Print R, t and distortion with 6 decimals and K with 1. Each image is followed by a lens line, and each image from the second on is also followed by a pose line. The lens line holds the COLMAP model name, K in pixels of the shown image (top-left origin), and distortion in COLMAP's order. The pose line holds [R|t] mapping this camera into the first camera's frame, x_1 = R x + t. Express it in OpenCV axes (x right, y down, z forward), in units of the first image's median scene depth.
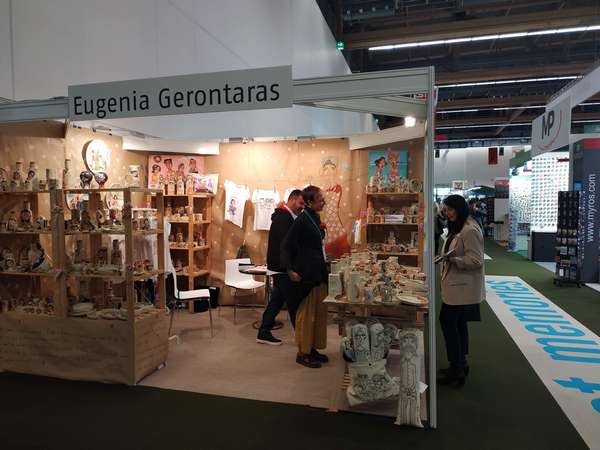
lens RADIAL K [[436.0, 0, 298.8], [0, 436.0, 230.6], [0, 0, 1]] dist [0.040129, -0.041233]
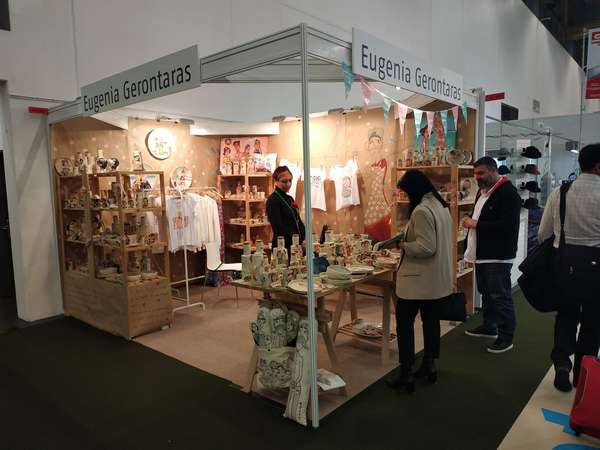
lens RADIAL K [[436.0, 0, 295.6], [0, 436.0, 229.1], [0, 0, 1]] dist [0.040129, -0.041233]
pose [[0.902371, 0.028906, -0.429991, 0.323101], [-0.007169, 0.998617, 0.052087, -0.005102], [0.430901, -0.043919, 0.901330, 0.089974]]
